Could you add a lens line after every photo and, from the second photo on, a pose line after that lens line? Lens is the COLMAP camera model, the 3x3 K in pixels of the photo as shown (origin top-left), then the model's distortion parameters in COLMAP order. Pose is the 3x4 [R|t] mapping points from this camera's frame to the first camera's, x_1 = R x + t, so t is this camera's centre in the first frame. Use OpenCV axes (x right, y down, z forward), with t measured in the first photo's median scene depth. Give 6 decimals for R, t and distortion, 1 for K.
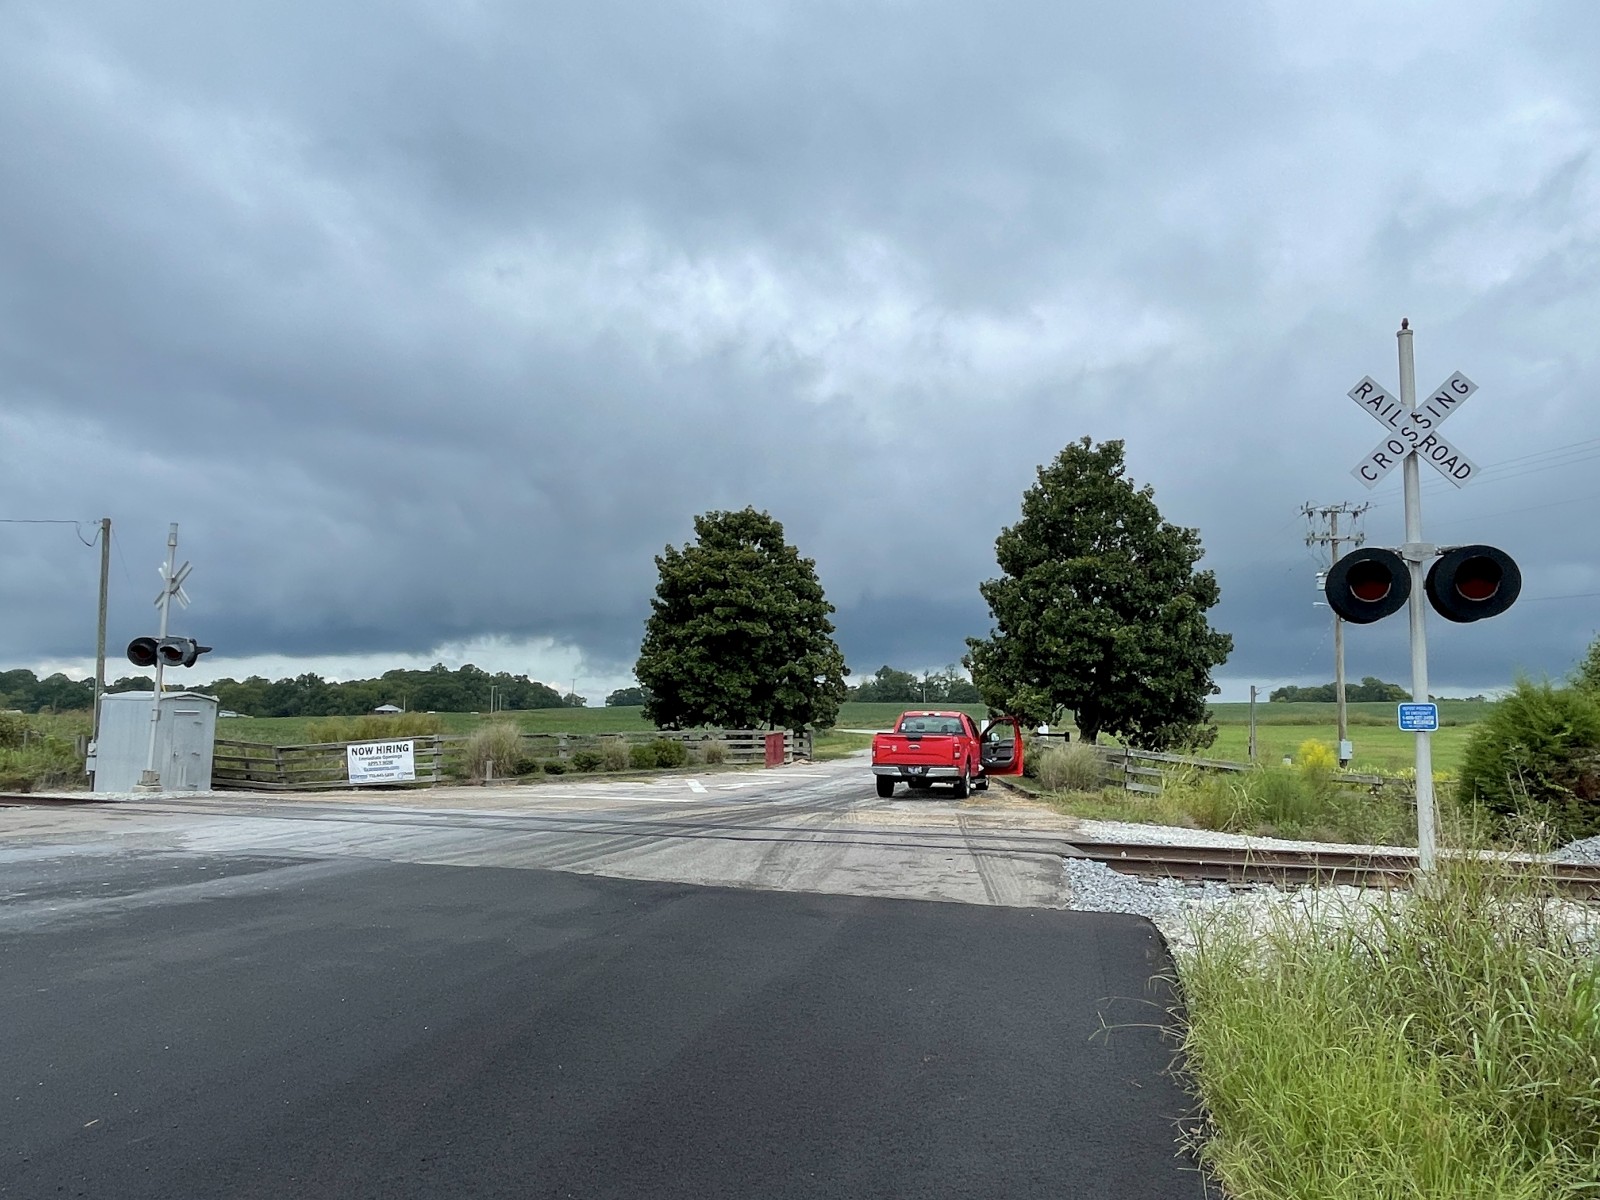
lens RADIAL K [[1074.7, 0, 809.9], [0, 1074.7, 597.7], [0, 0, 1]] dist [-0.000740, -0.002946]
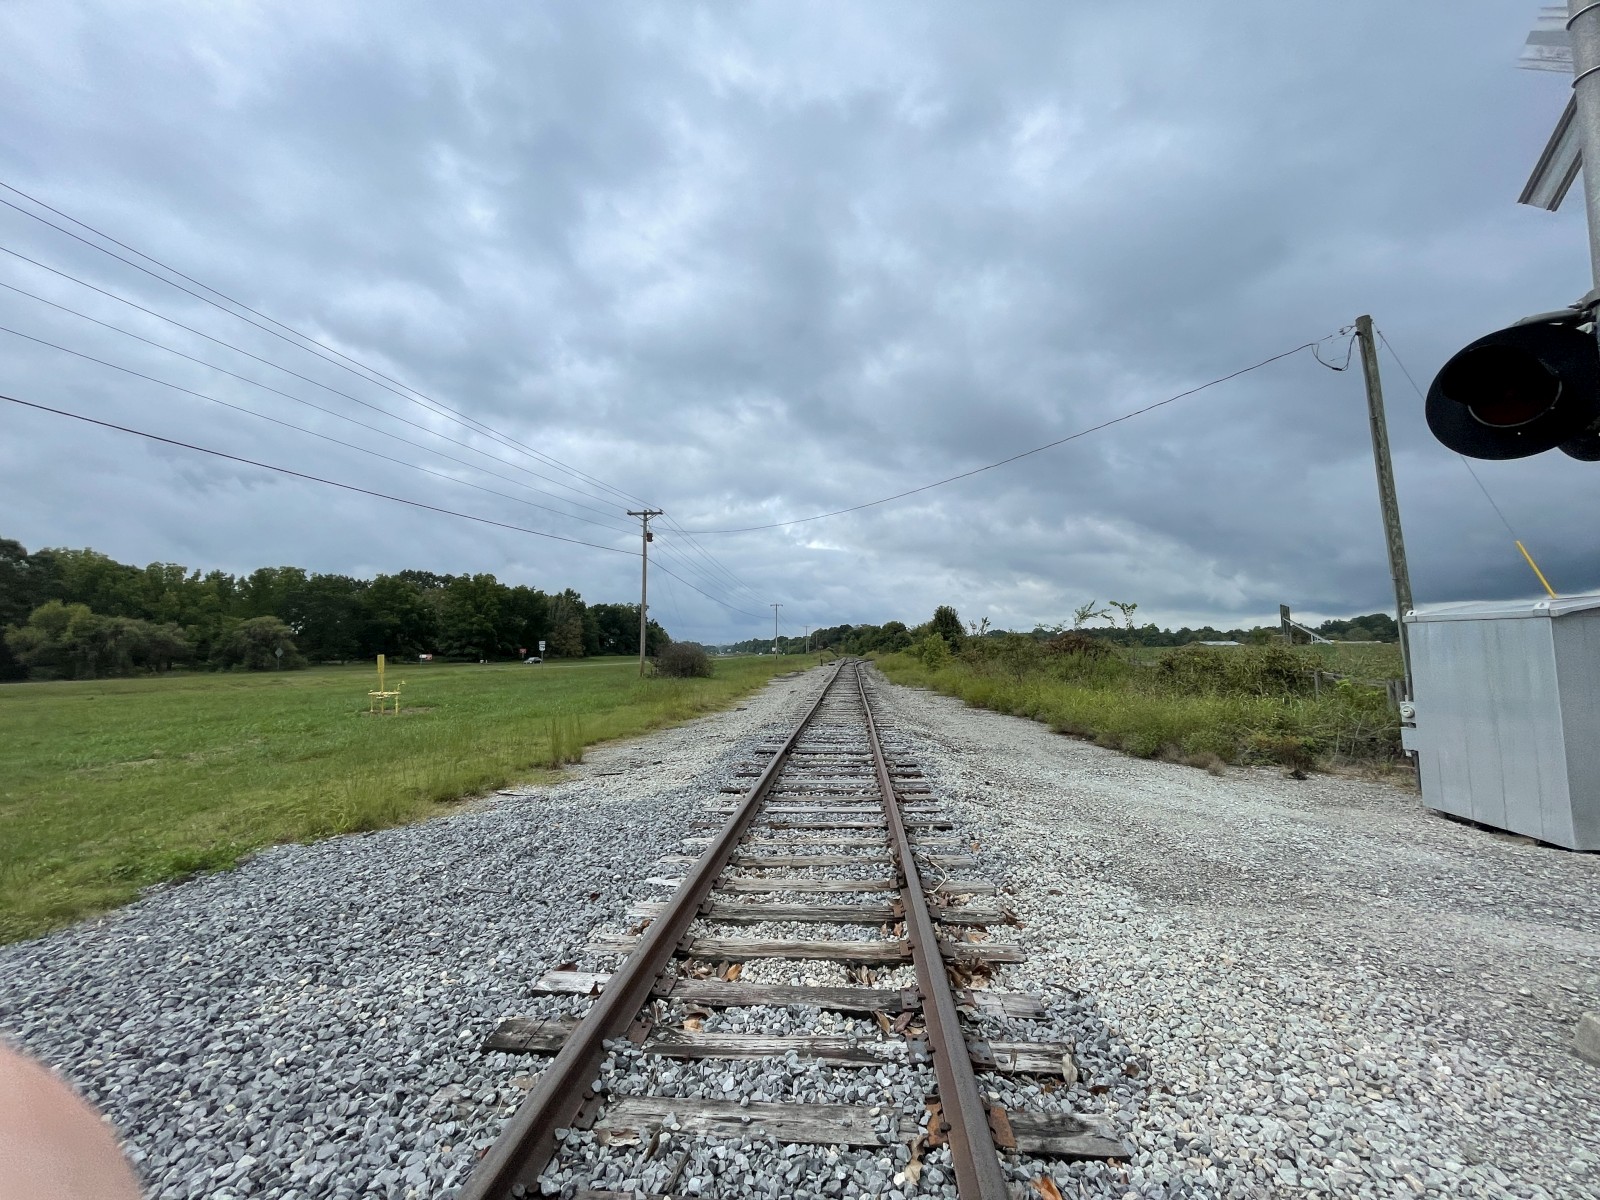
lens RADIAL K [[644.8, 0, 806.9], [0, 644.8, 597.6], [0, 0, 1]] dist [-0.000944, -0.000306]
pose [[0.207278, -0.094165, -0.973740, -0.262764], [0.128649, 0.989336, -0.068288, 0.042258], [0.969786, -0.111116, 0.217182, 0.412859]]
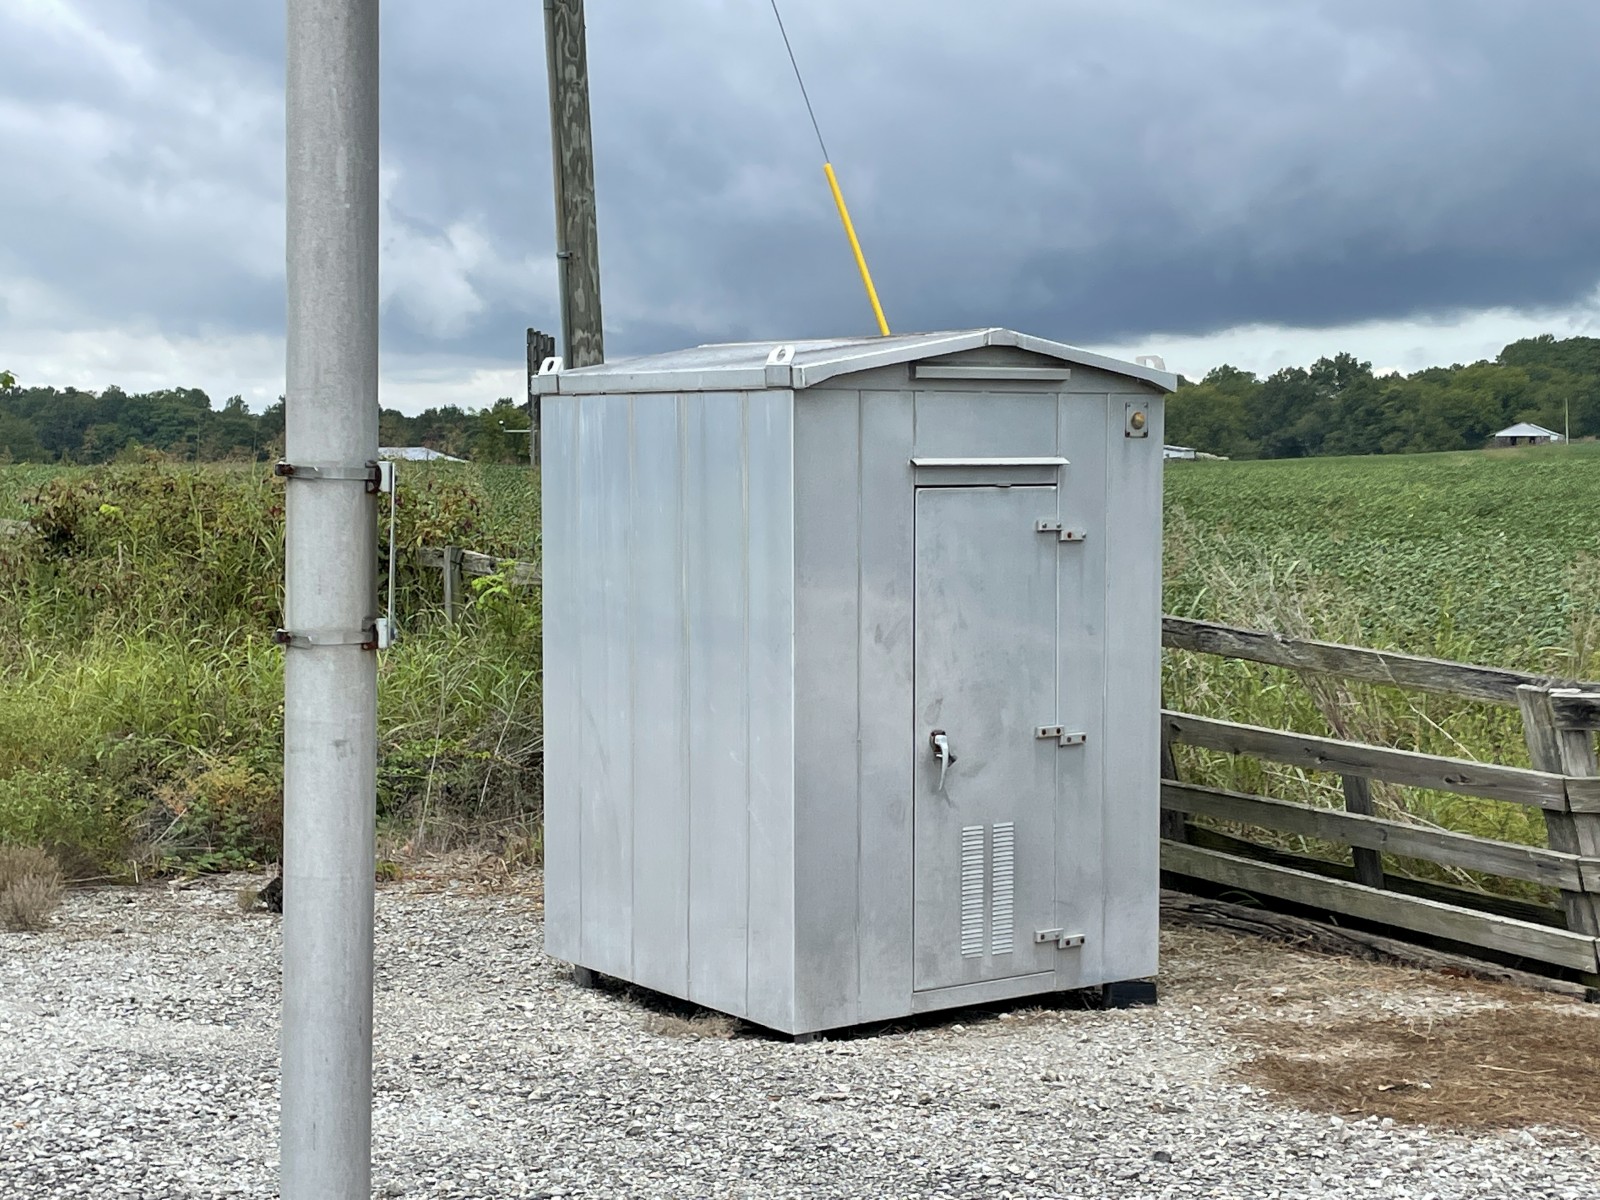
lens RADIAL K [[2558.4, 0, 800.0], [0, 2558.4, 600.0], [0, 0, 1]] dist [0.092791, -0.004092]
pose [[0.802517, 0.018553, -0.596340, -0.248705], [0.081949, 0.986615, 0.140977, 0.046656], [0.590974, -0.162006, 0.790255, 0.448173]]
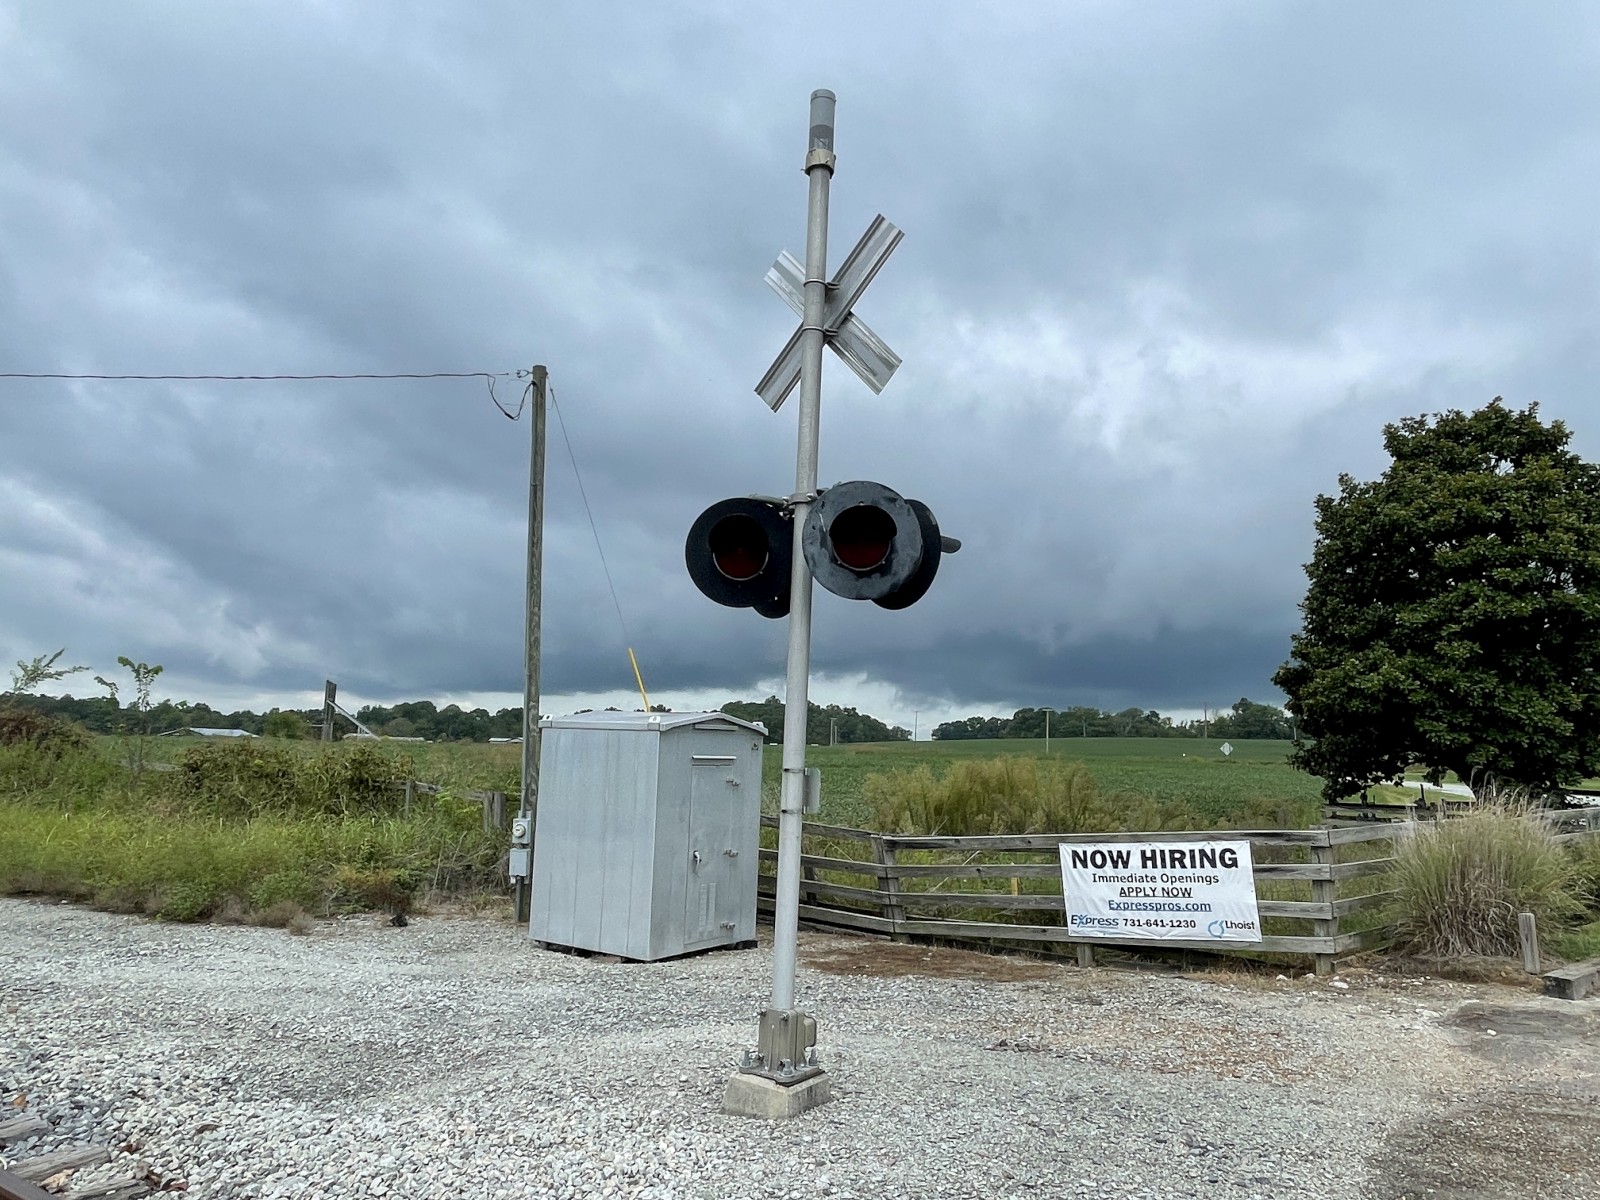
lens RADIAL K [[1074.7, 0, 809.9], [0, 1074.7, 597.7], [0, 0, 1]] dist [-0.000740, -0.002946]
pose [[0.958239, -0.025936, -0.284789, -0.265243], [0.017139, 0.999297, -0.033339, 0.035968], [0.285453, 0.027065, 0.958010, 0.375948]]
